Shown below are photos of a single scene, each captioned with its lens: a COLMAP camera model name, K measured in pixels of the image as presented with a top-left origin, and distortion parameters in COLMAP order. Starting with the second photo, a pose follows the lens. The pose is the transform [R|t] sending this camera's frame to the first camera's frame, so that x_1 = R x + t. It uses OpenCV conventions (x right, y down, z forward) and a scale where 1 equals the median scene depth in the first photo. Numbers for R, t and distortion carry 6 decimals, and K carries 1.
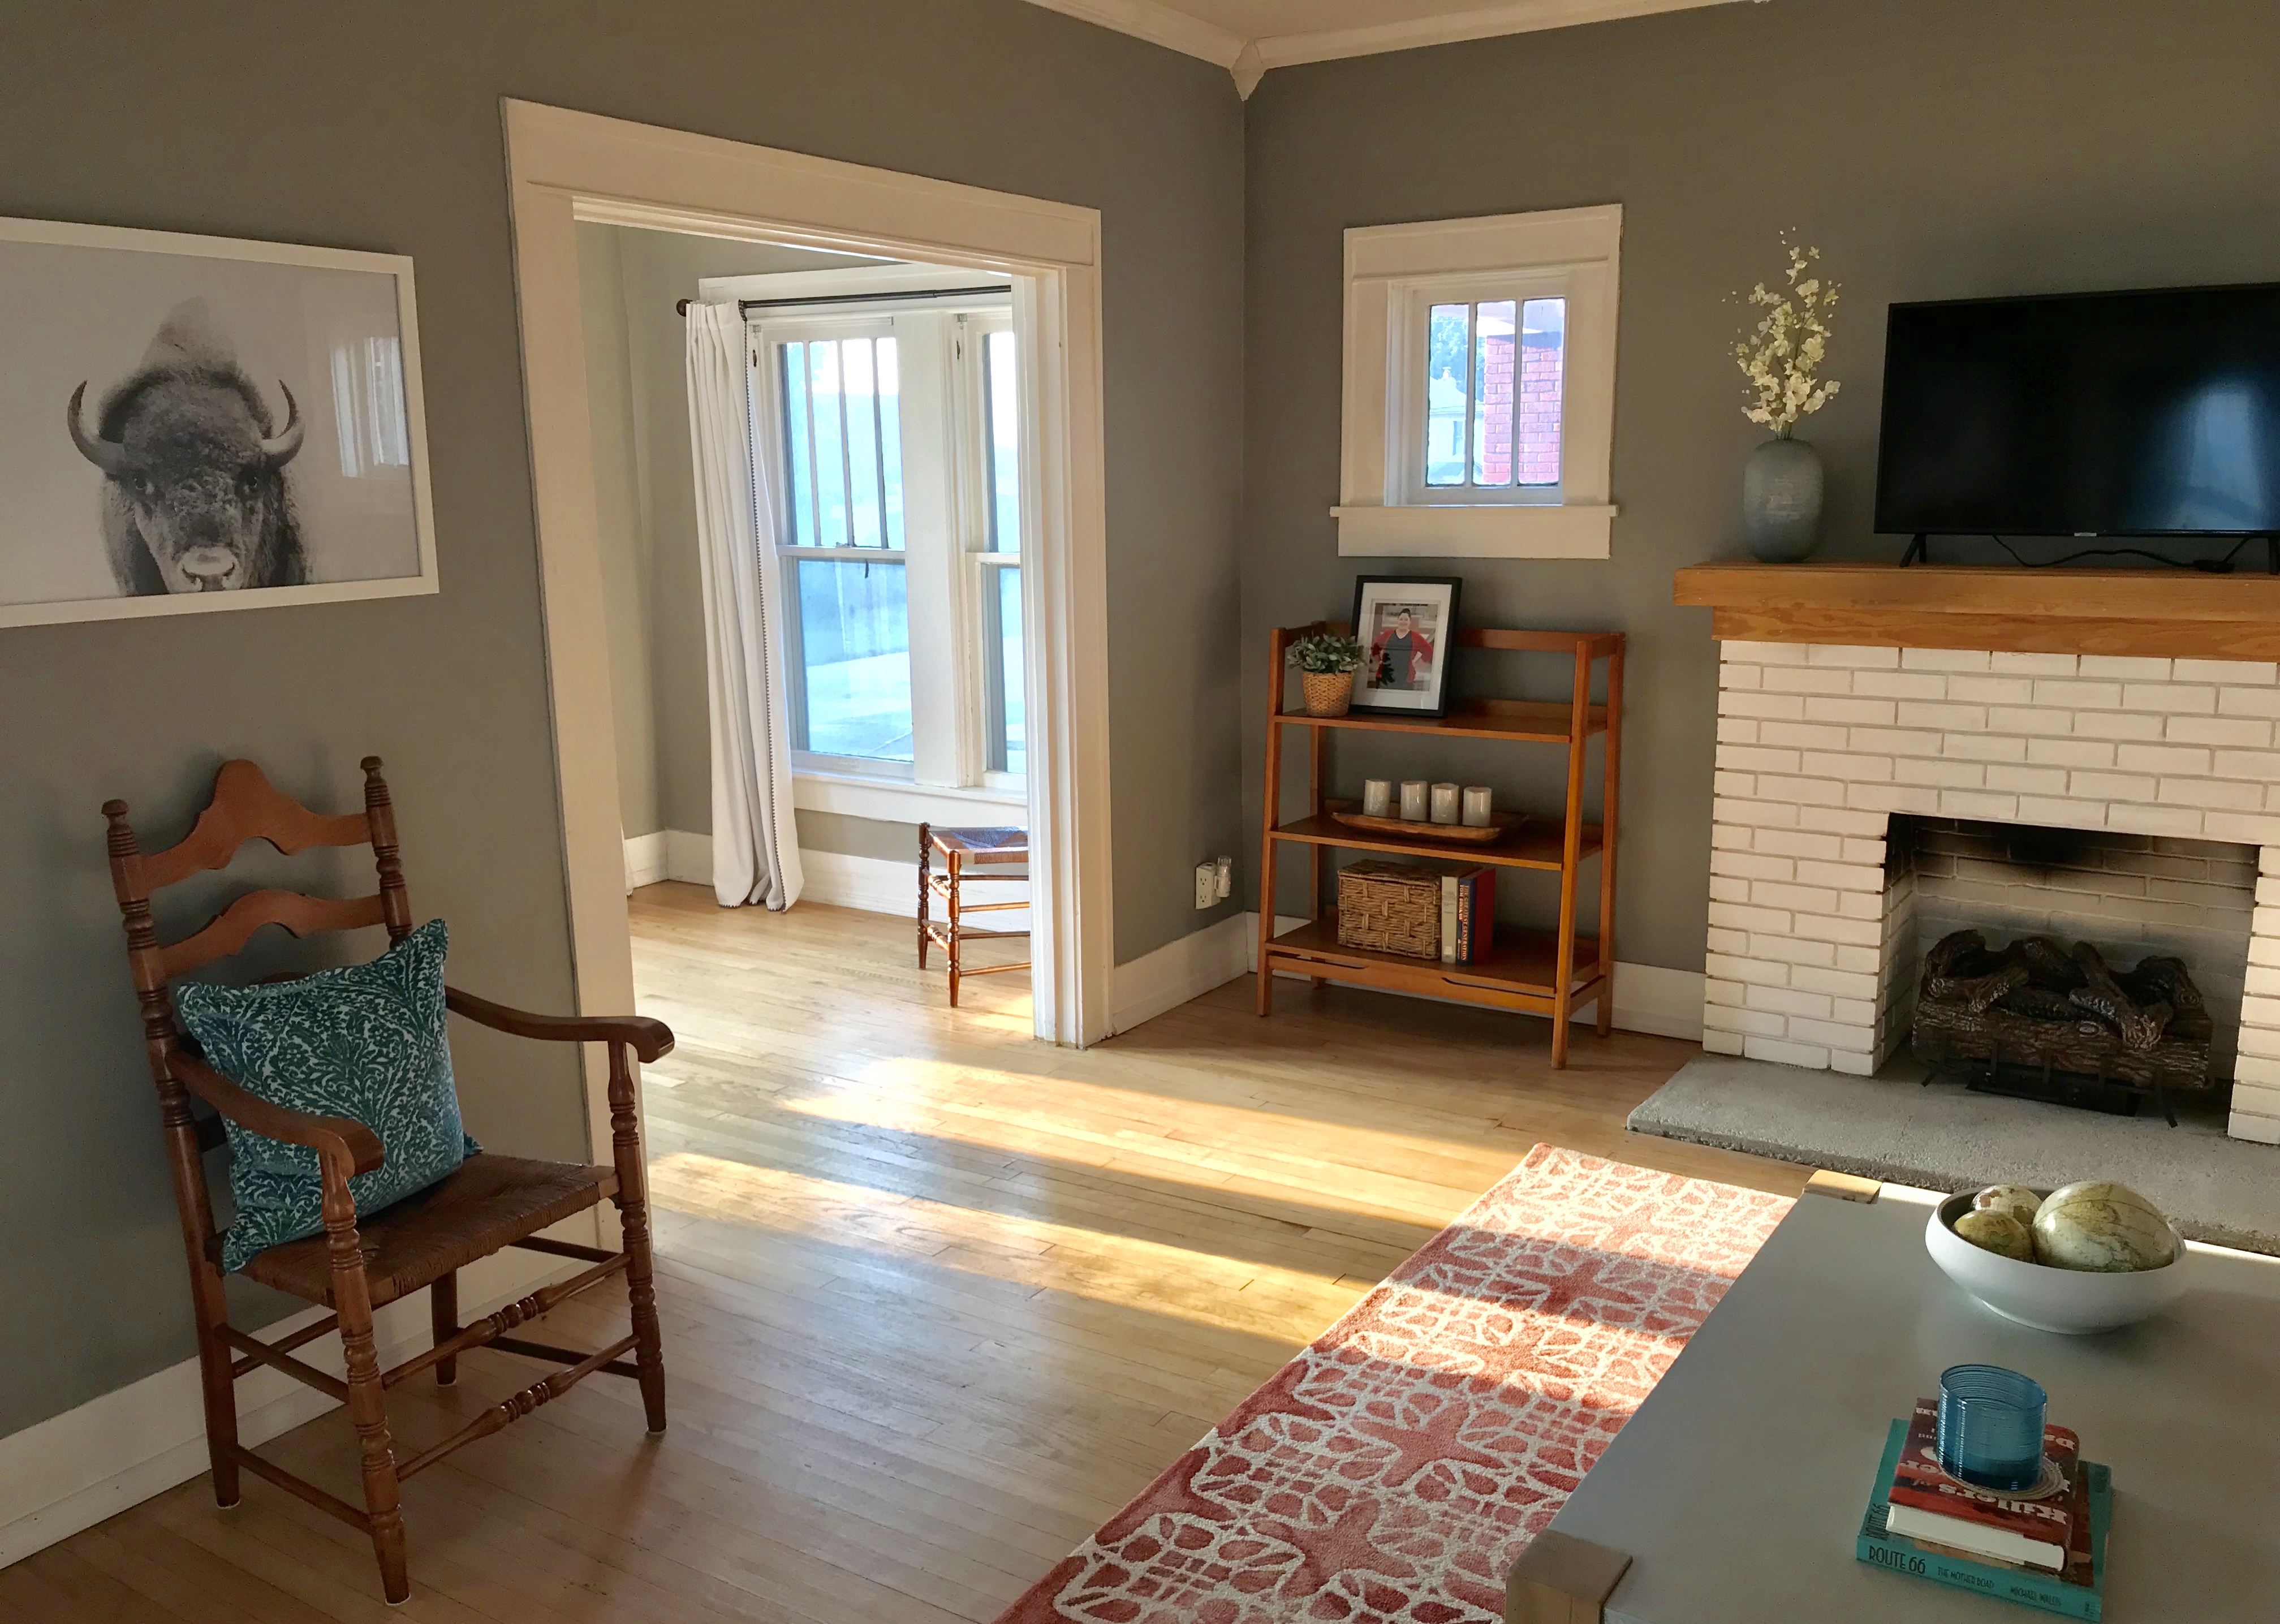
lens RADIAL K [[1901.1, 0, 1140.0], [0, 1901.1, 812.0], [0, 0, 1]] dist [0.090112, -0.102879]
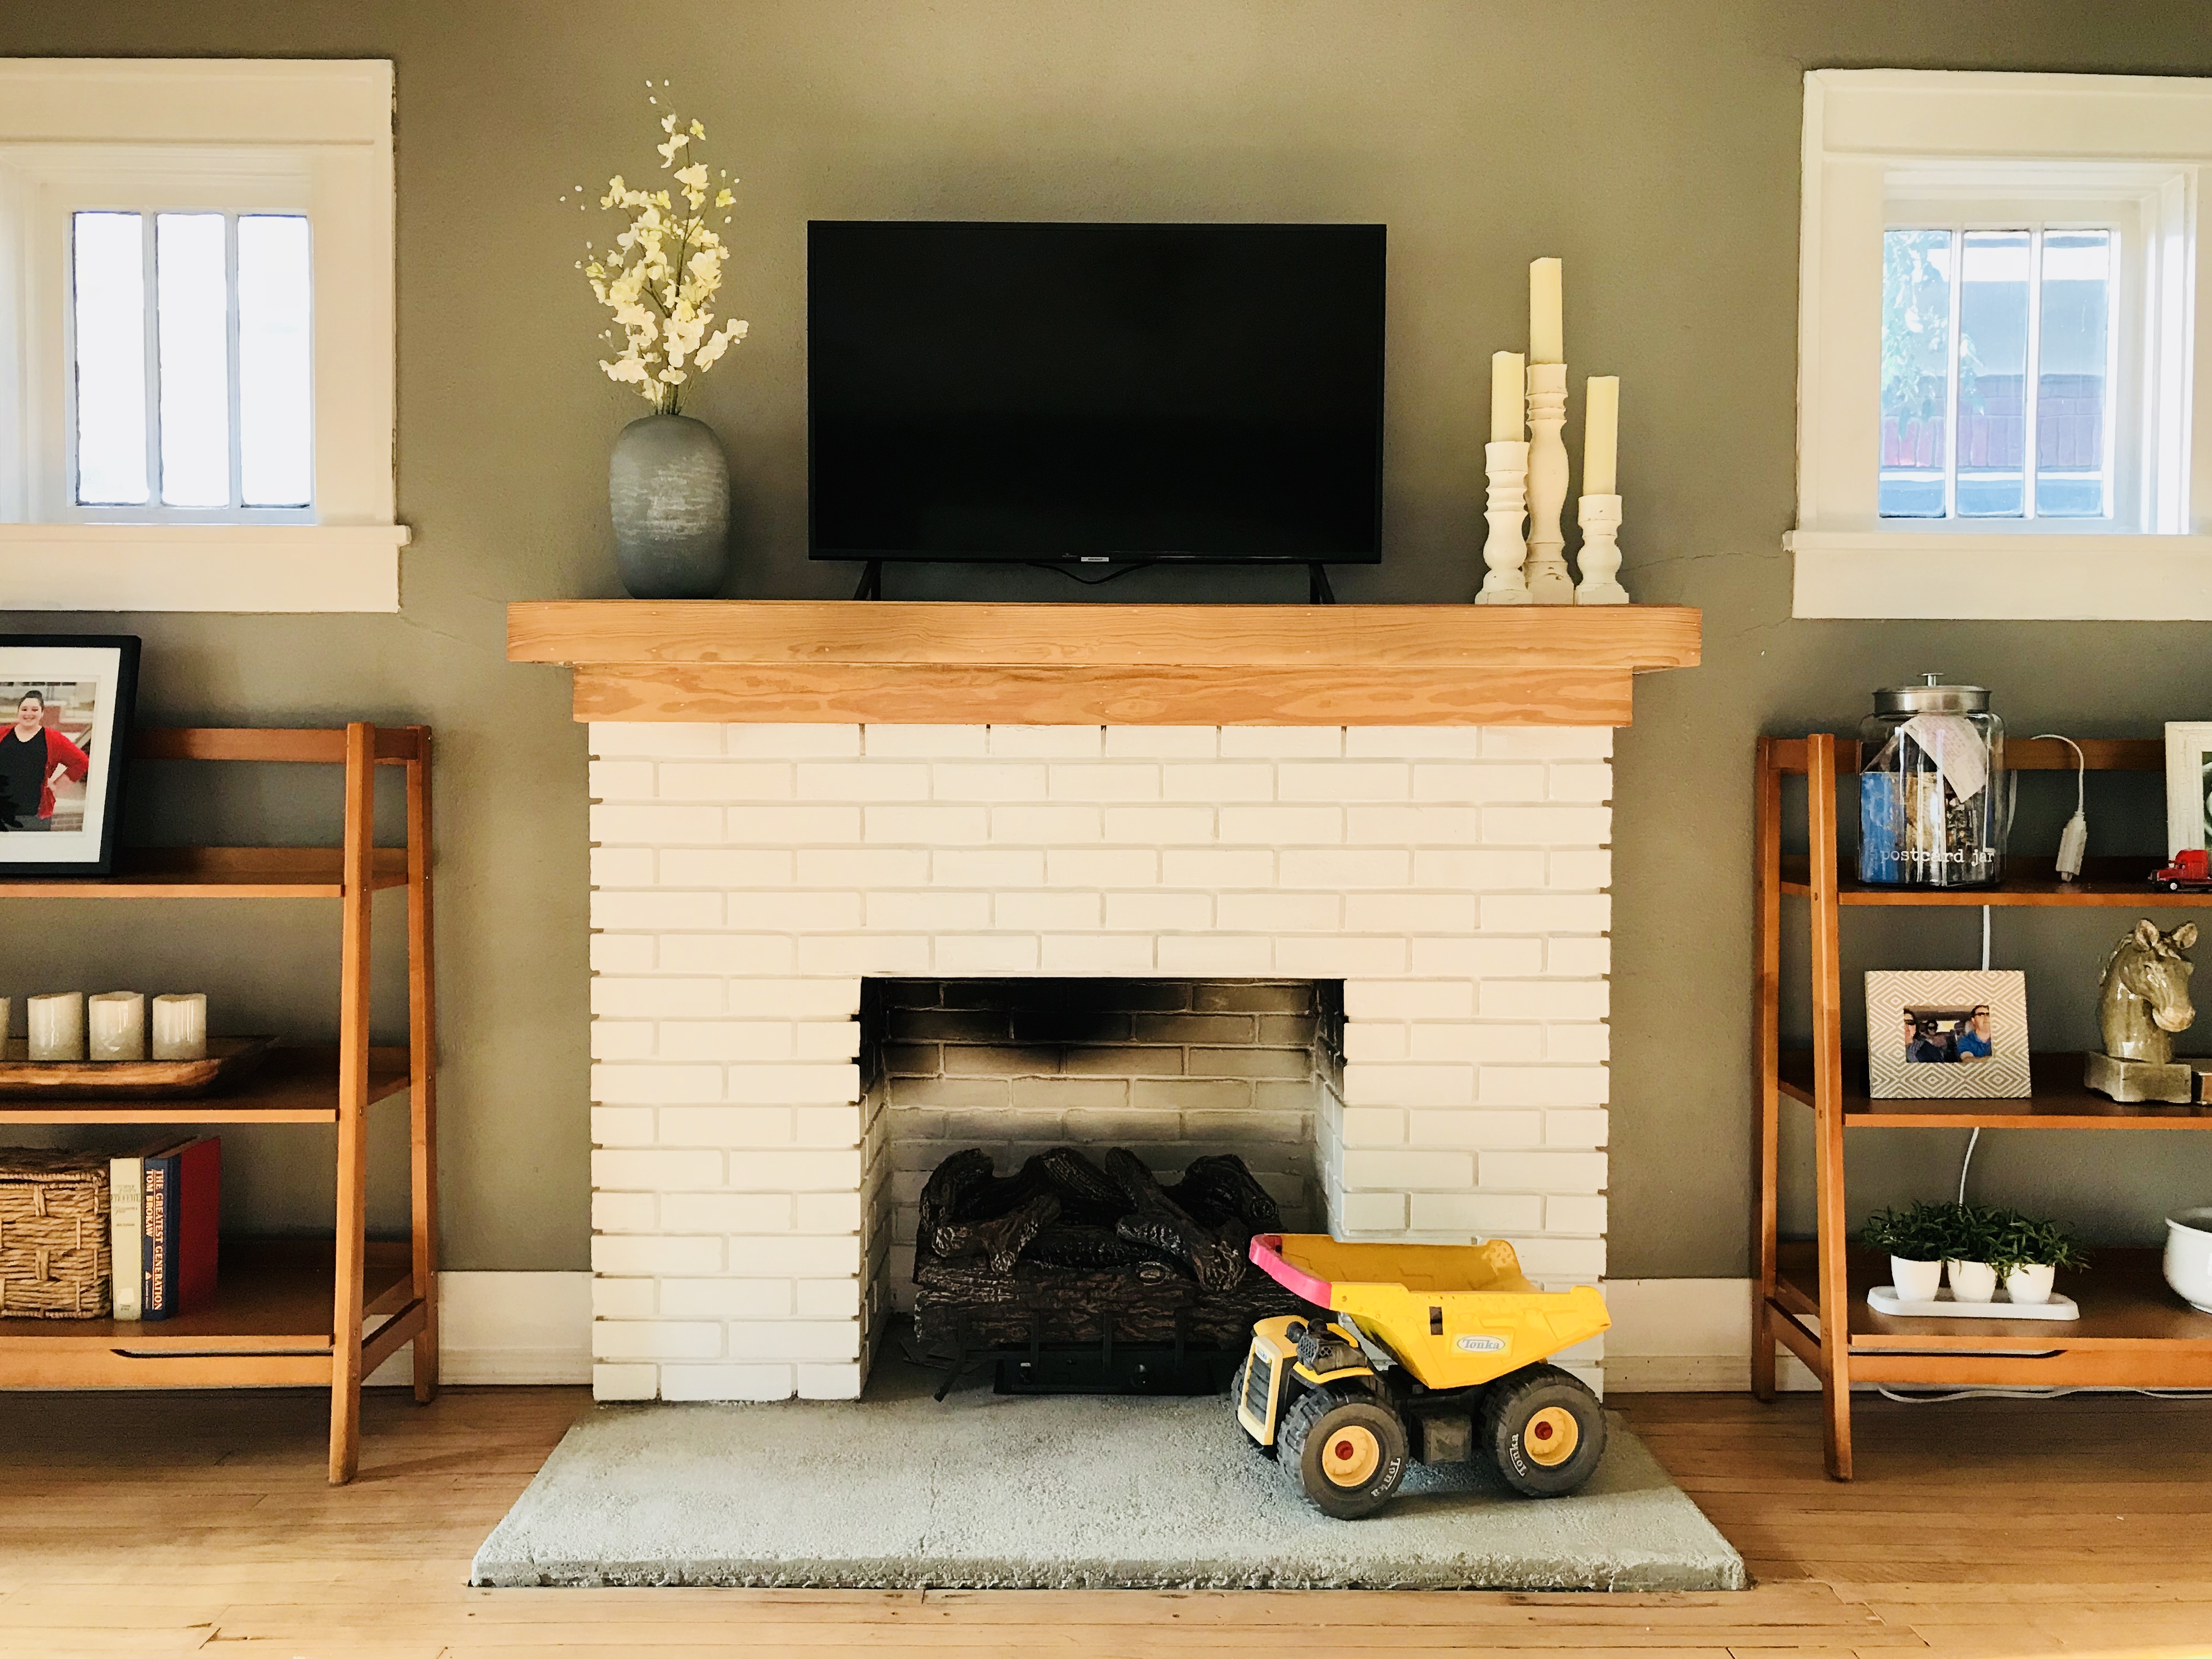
lens RADIAL K [[1803.1, 0, 1106.0], [0, 1803.1, 829.5], [0, 0, 1]] dist [-0.004182, 0.005831]
pose [[0.825691, -0.004270, 0.564107, 0.114143], [0.091150, 0.987842, -0.125939, 0.034709], [-0.556710, 0.155405, 0.816041, 0.445637]]
